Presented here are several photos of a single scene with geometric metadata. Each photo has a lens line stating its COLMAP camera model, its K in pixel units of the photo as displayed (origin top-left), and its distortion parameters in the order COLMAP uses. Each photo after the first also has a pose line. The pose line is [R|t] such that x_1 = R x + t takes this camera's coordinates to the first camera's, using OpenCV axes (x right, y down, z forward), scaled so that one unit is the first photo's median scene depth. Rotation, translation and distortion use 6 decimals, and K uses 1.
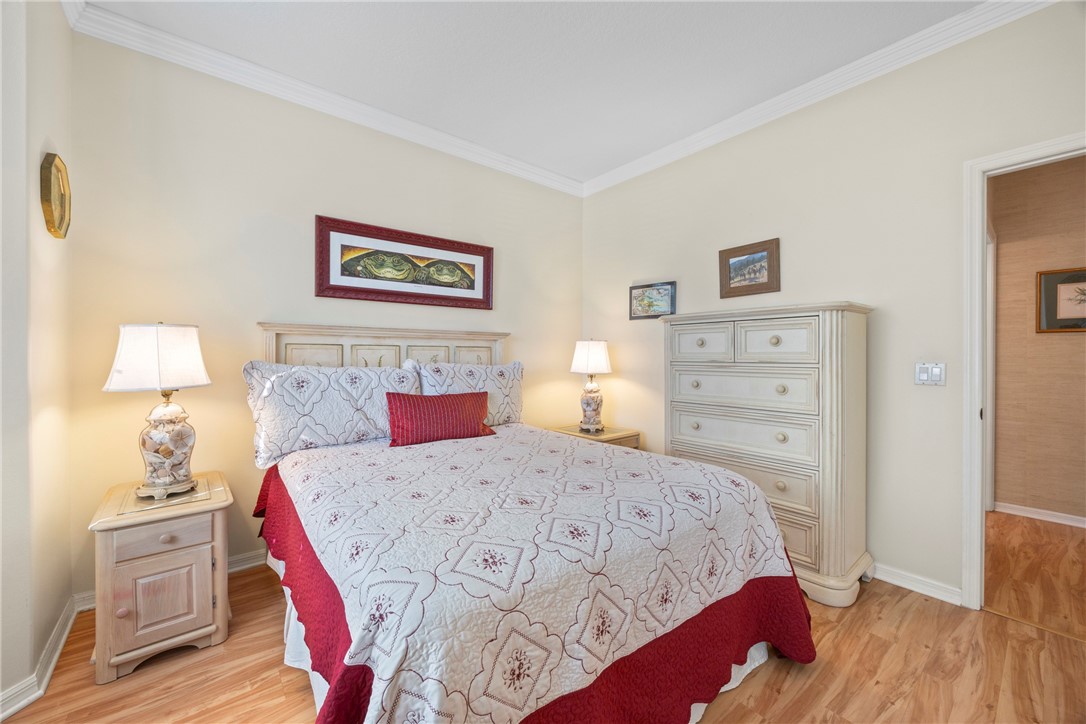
lens RADIAL K [[418.8, 0, 540.8], [0, 418.8, 358.2], [0, 0, 1]] dist [0.001521, 0.000064]
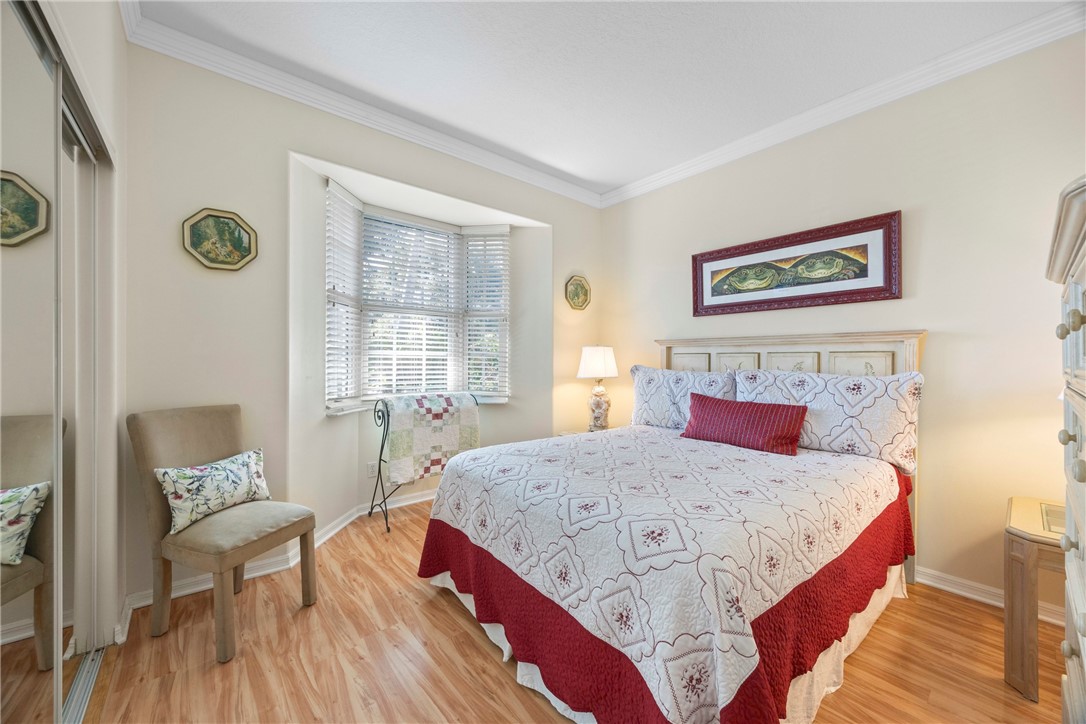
lens RADIAL K [[418.8, 0, 543.1], [0, 418.8, 359.6], [0, 0, 1]] dist [0.001521, 0.000064]
pose [[0.014802, -0.001937, -0.999889, 0.685564], [-0.010757, 0.999940, -0.002096, -0.005685], [0.999833, 0.010787, 0.014781, 0.459647]]
